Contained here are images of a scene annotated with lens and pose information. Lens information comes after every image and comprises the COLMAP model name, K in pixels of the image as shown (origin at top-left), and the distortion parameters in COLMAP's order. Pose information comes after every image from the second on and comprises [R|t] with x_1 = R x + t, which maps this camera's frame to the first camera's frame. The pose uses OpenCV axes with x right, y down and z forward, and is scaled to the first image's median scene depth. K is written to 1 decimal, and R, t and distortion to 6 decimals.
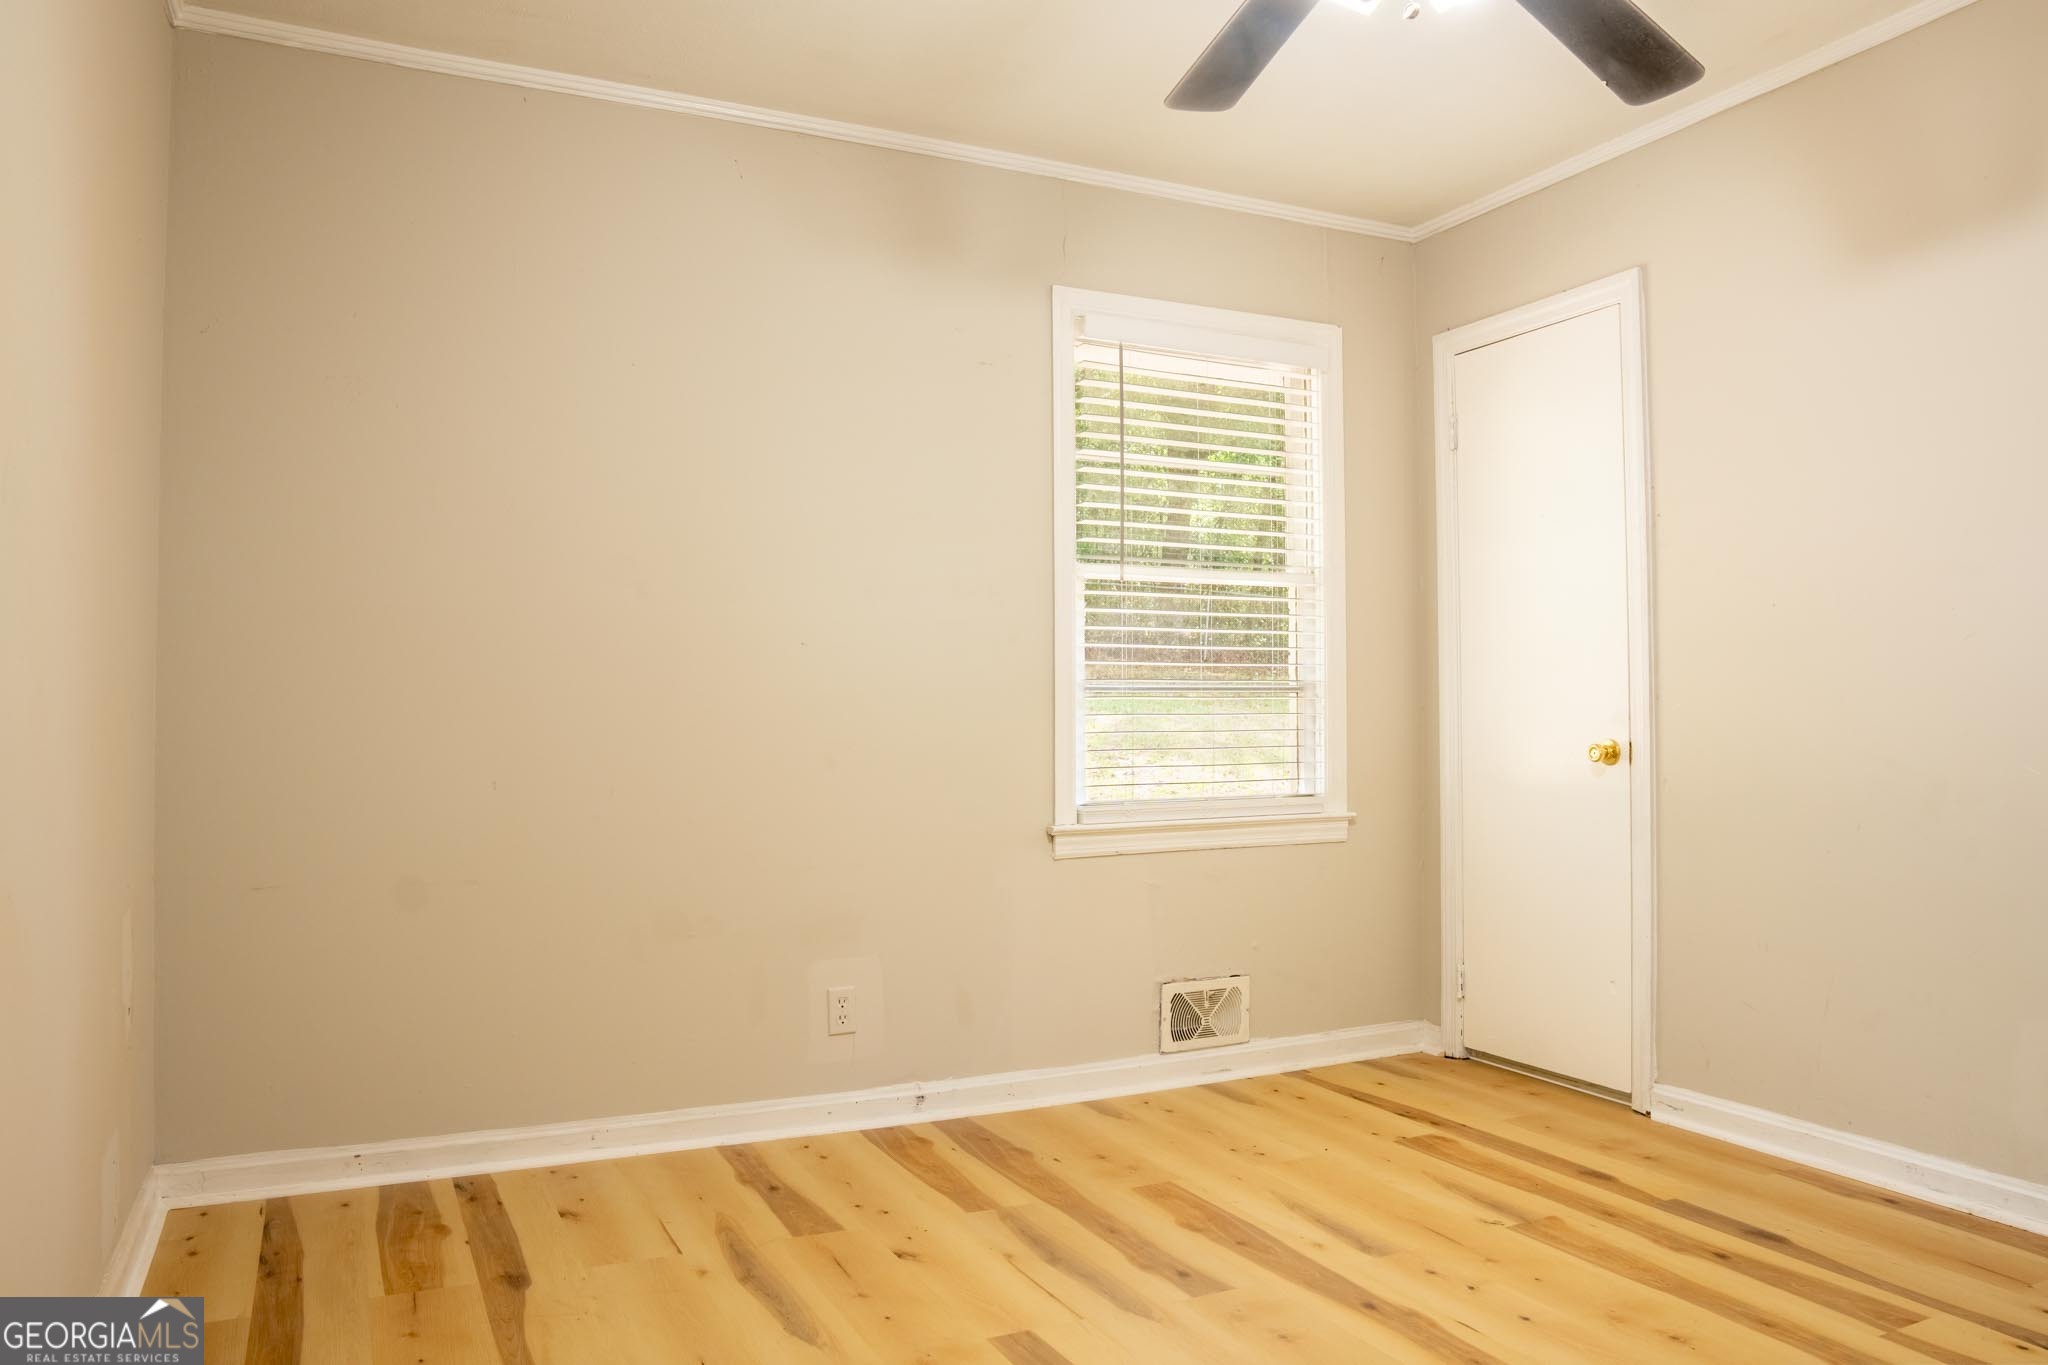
lens RADIAL K [[1446.5, 0, 1011.8], [0, 1446.5, 678.2], [0, 0, 1]] dist [-0.102186, 0.066699]
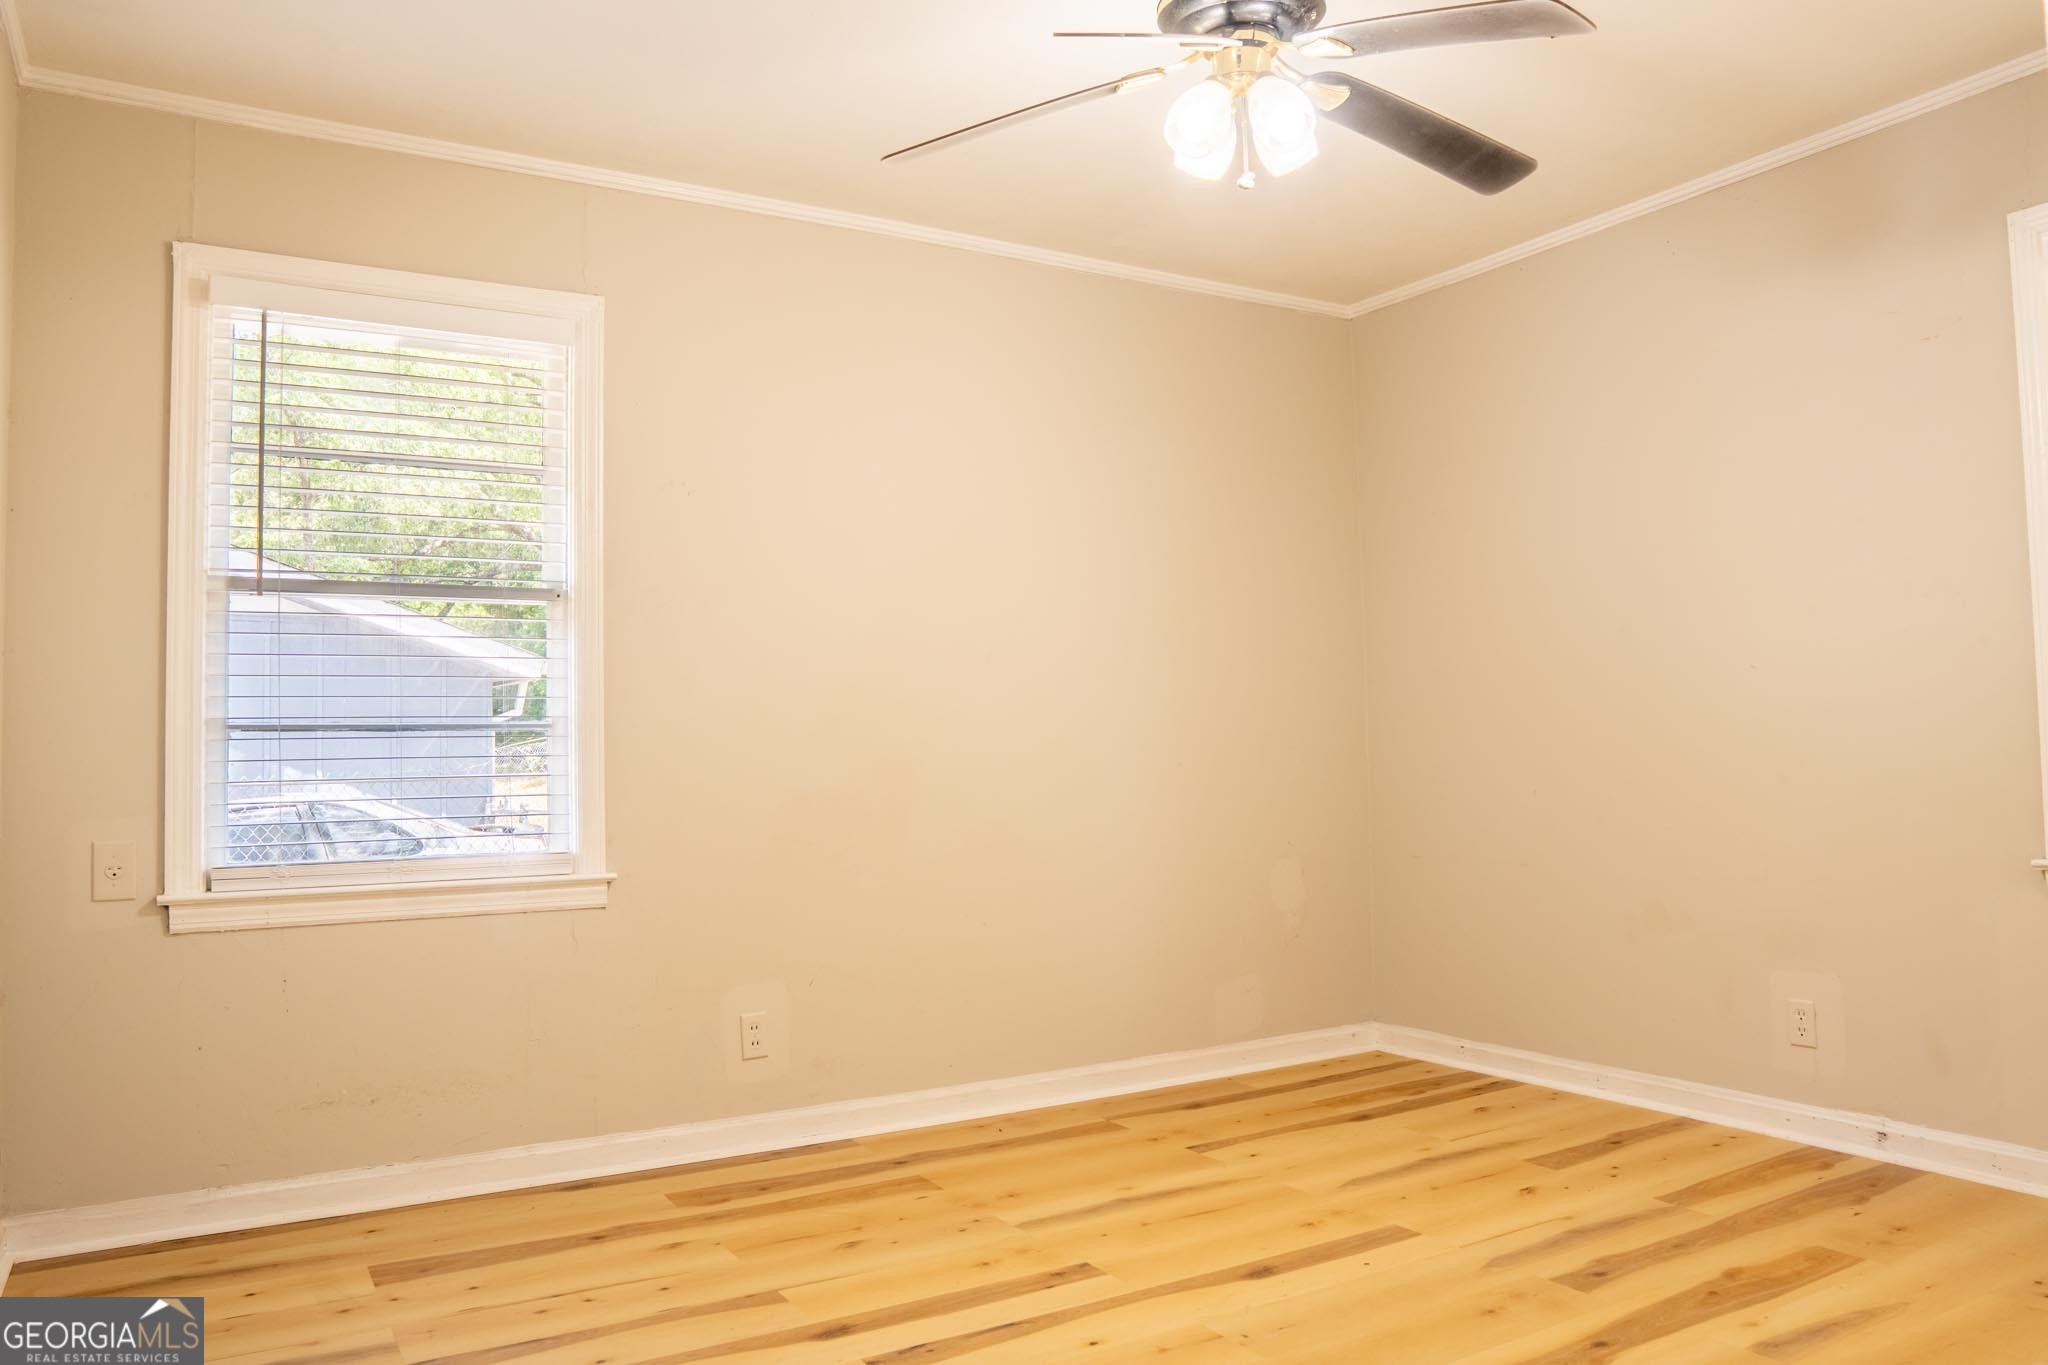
lens RADIAL K [[1446.5, 0, 1011.8], [0, 1446.5, 678.2], [0, 0, 1]] dist [-0.102186, 0.066699]
pose [[0.086238, -0.052297, -0.994901, 0.971321], [0.051591, 0.997516, -0.047963, 0.008079], [0.994938, -0.047191, 0.088722, 0.427268]]
